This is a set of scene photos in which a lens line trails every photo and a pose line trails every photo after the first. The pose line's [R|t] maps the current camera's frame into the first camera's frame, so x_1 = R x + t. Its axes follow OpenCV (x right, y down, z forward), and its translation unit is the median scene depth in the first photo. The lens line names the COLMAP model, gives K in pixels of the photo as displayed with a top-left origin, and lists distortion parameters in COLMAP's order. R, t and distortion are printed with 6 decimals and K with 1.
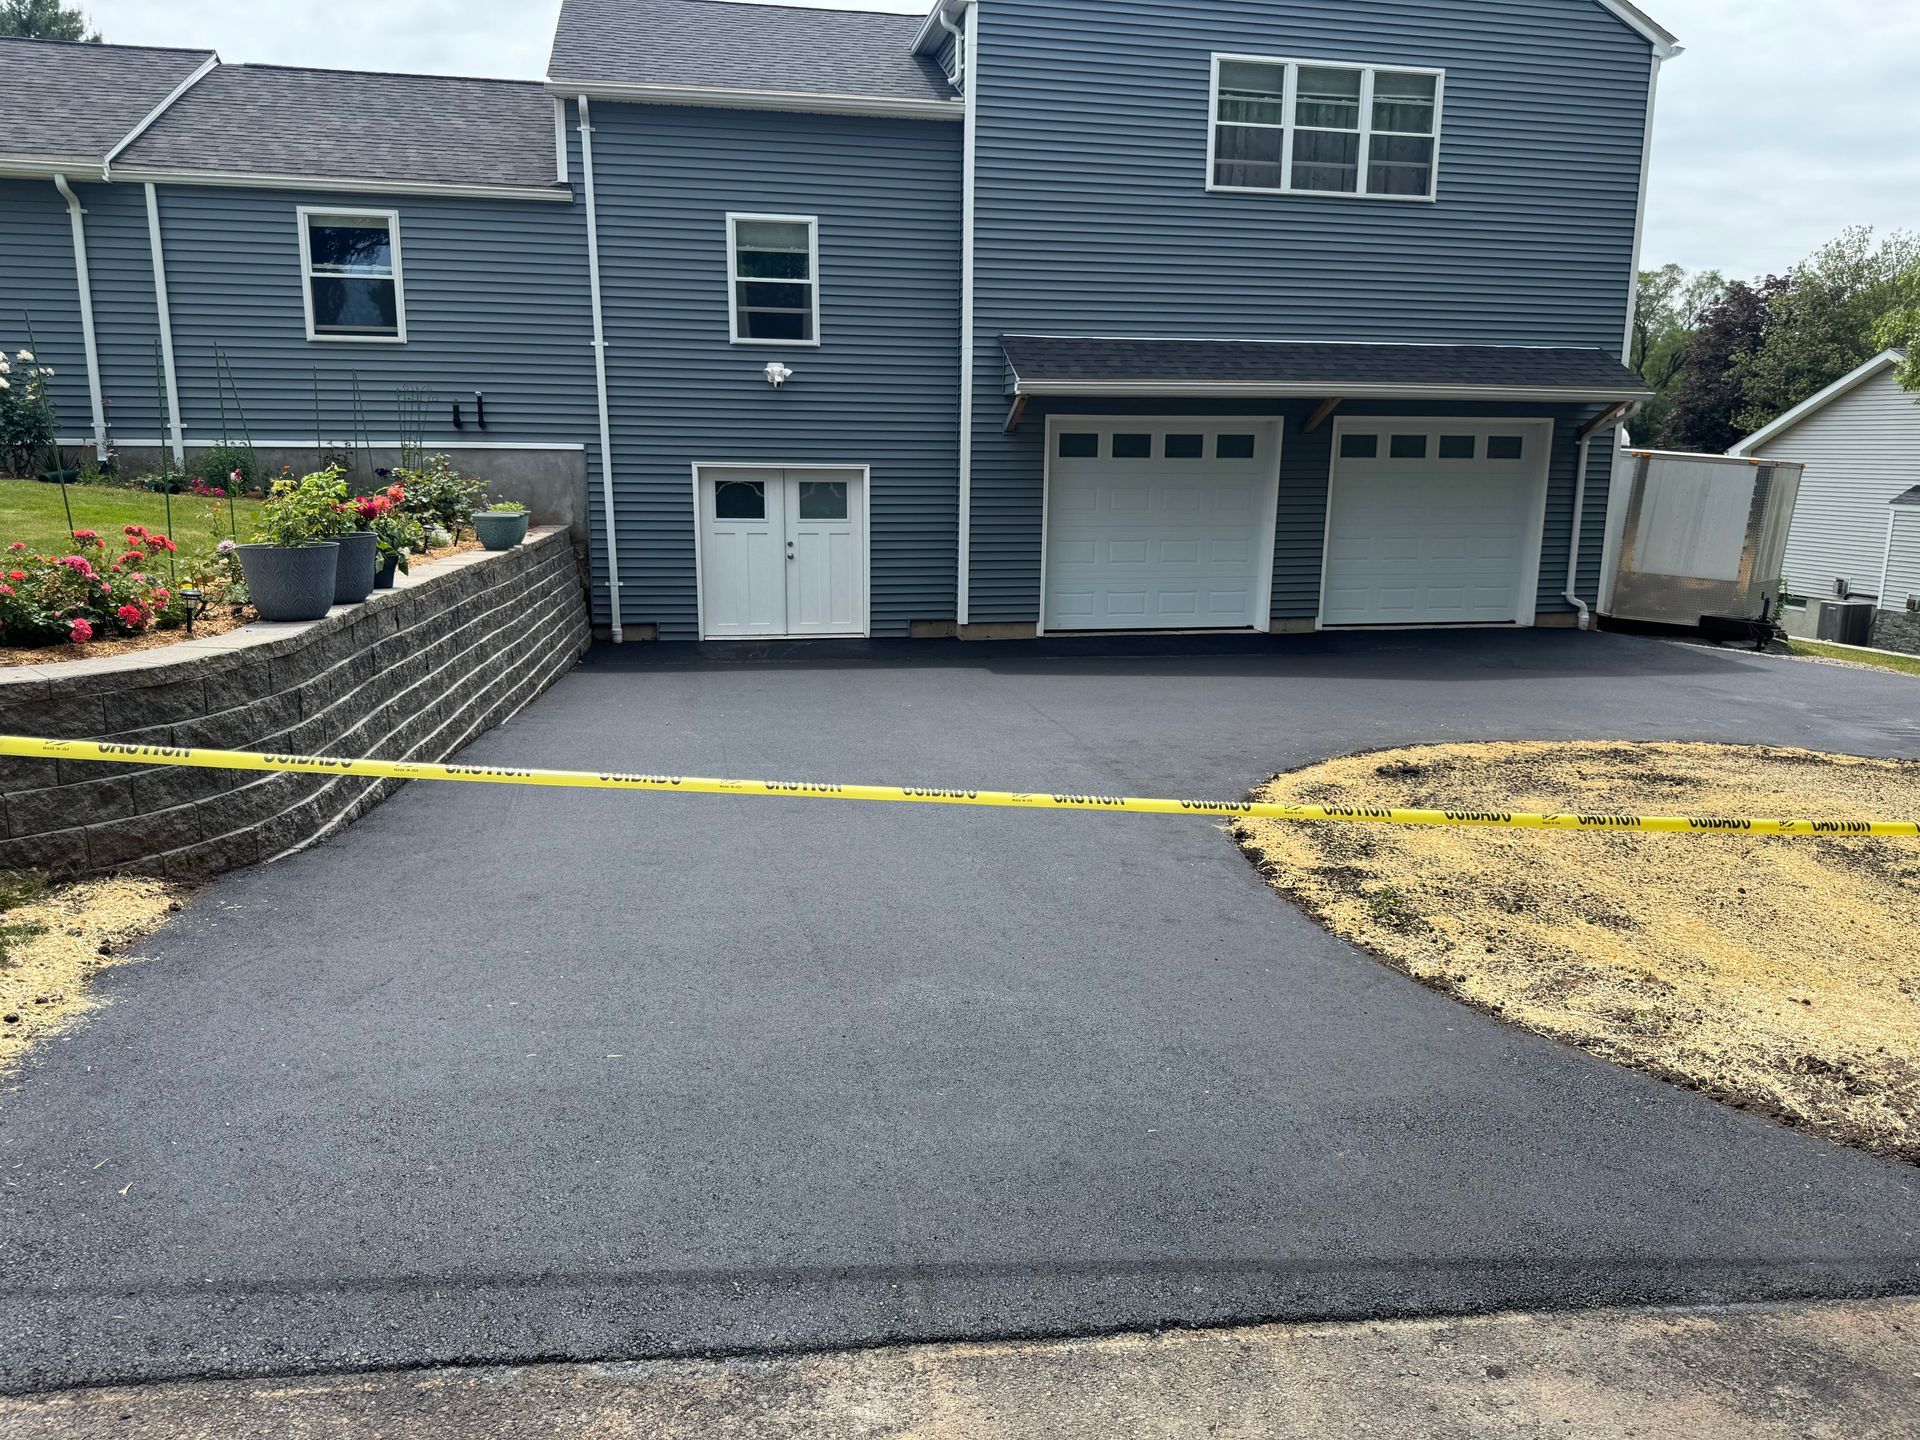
lens RADIAL K [[1365.0, 0, 953.4], [0, 1365.0, 740.0], [0, 0, 1]] dist [0.033969, -0.051845]
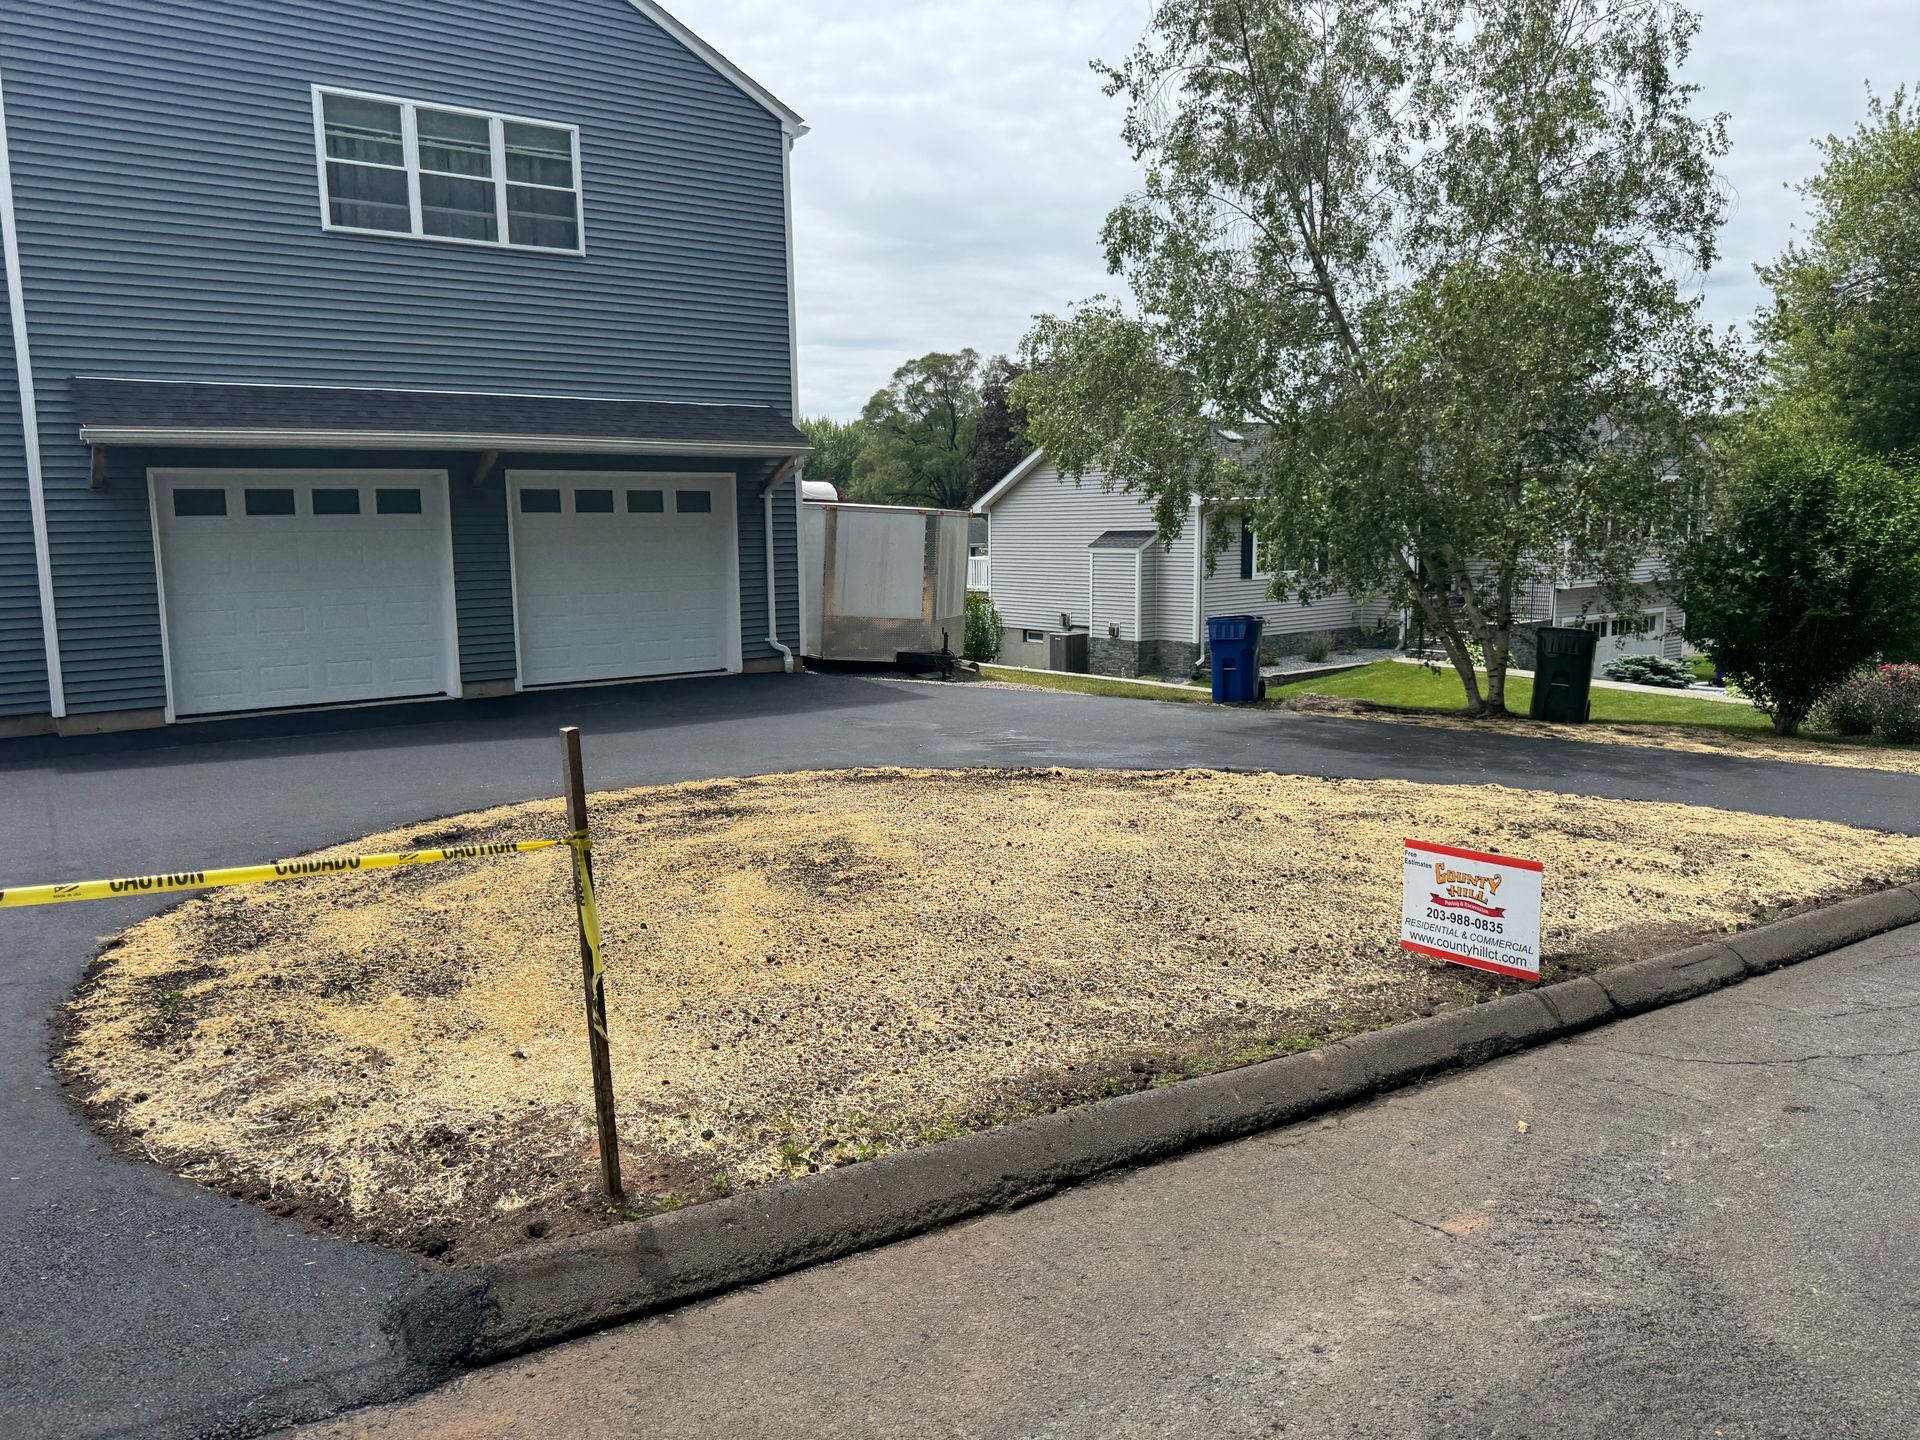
lens RADIAL K [[1365.0, 0, 952.7], [0, 1365.0, 740.7], [0, 0, 1]] dist [0.033969, -0.051845]
pose [[0.902270, -0.091119, 0.421434, 0.144898], [0.110830, 0.993586, -0.022457, 0.009450], [-0.416685, 0.066970, 0.906581, 0.008180]]
